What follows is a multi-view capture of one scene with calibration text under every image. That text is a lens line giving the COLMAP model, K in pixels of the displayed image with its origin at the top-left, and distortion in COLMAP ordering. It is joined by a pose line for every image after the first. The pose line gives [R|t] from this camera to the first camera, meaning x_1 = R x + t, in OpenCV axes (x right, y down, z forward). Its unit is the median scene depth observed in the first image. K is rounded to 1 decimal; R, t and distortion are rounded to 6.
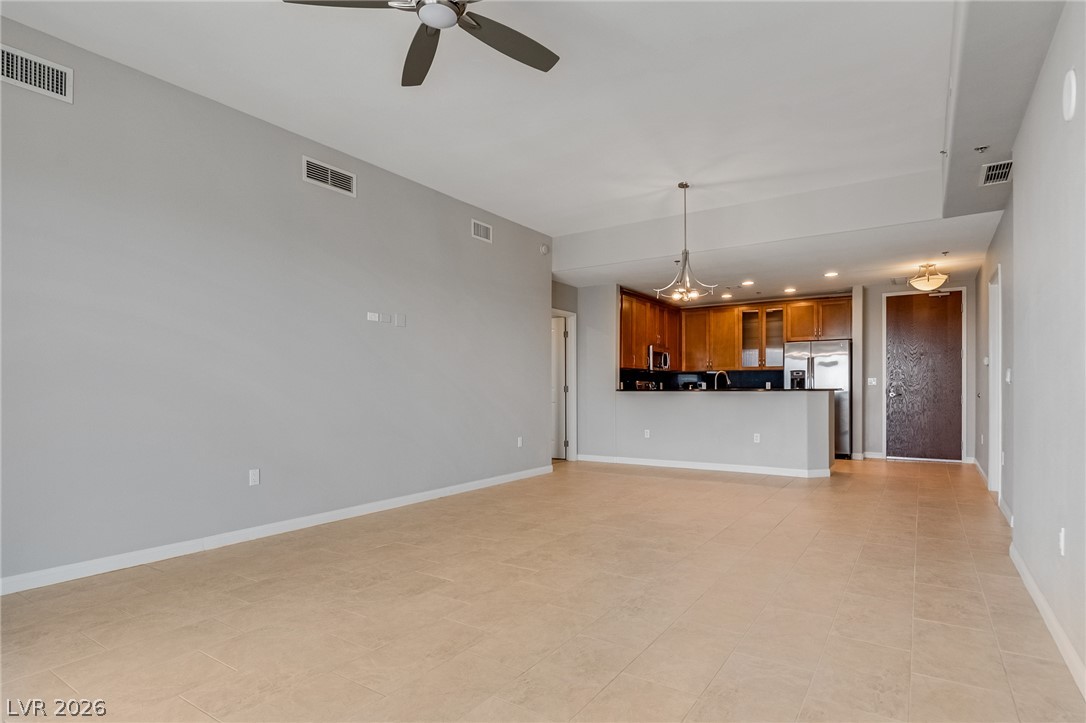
lens RADIAL K [[577.7, 0, 541.7], [0, 577.7, 385.6], [0, 0, 1]] dist [-0.002830, -0.000625]
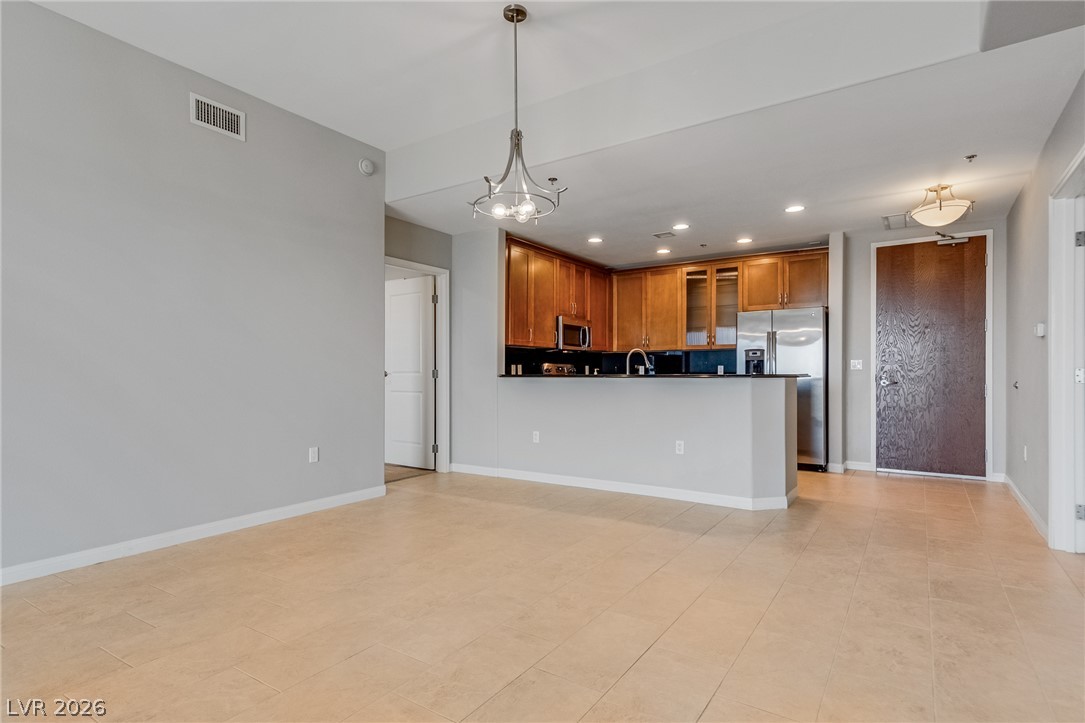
lens RADIAL K [[568.8, 0, 544.5], [0, 568.8, 367.8], [0, 0, 1]] dist [0.033736, -0.000121]
pose [[0.999971, 0.002679, 0.007187, 0.175163], [-0.002648, 0.999987, -0.004298, 0.001021], [-0.007199, 0.004279, 0.999965, 0.279892]]
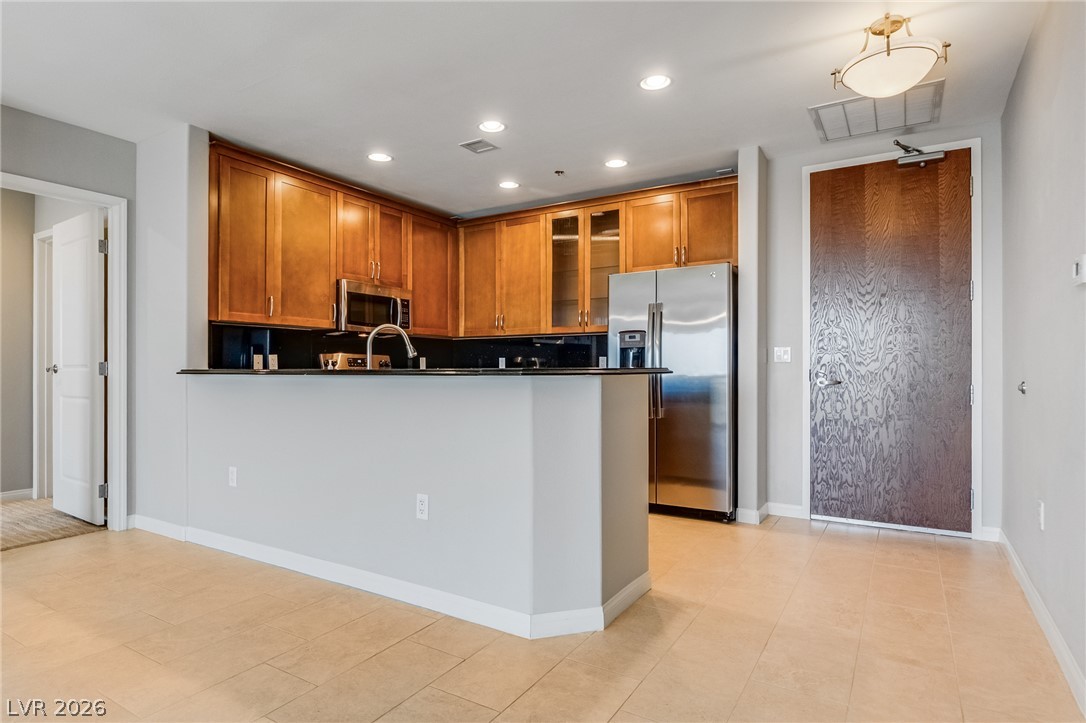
lens RADIAL K [[600.8, 0, 543.0], [0, 600.8, 361.5], [0, 0, 1]] dist [0.004711, 0.000282]
pose [[0.999203, 0.003034, 0.039797, 0.361761], [-0.002754, 0.999971, -0.007078, 0.002849], [-0.039817, 0.006963, 0.999183, 0.522058]]
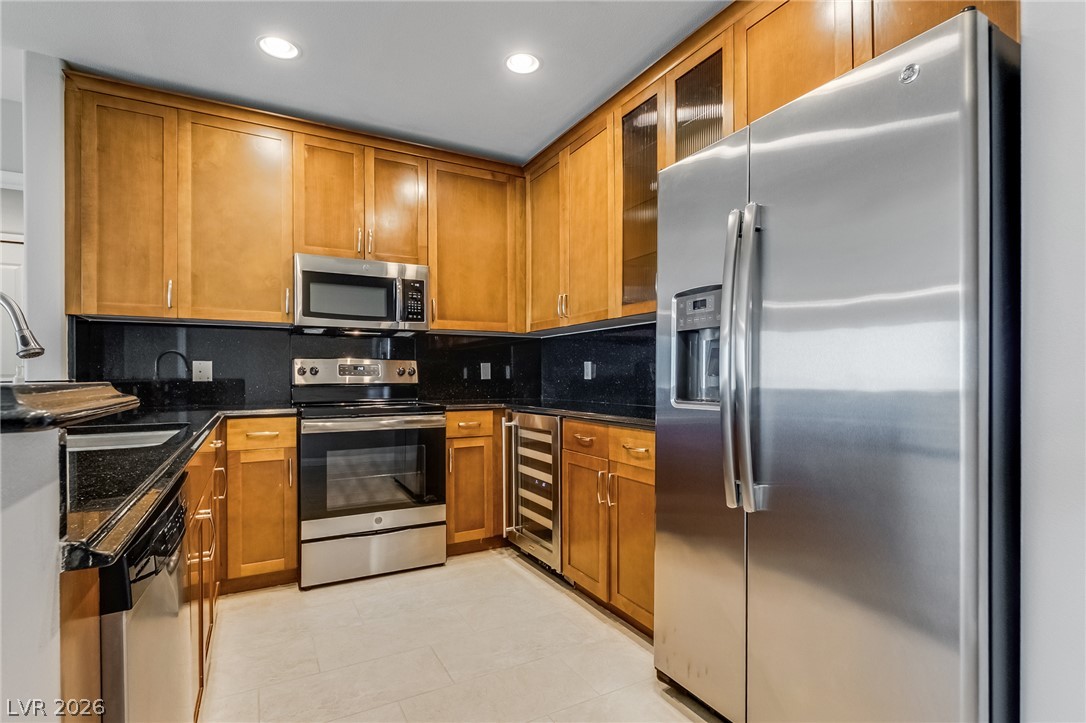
lens RADIAL K [[524.6, 0, 543.6], [0, 524.6, 377.8], [0, 0, 1]] dist [-0.002831, -0.000910]
pose [[0.886329, 0.001145, -0.463055, 0.498103], [0.001943, 0.999979, 0.006192, 0.003469], [0.463052, -0.006388, 0.886308, 0.843651]]
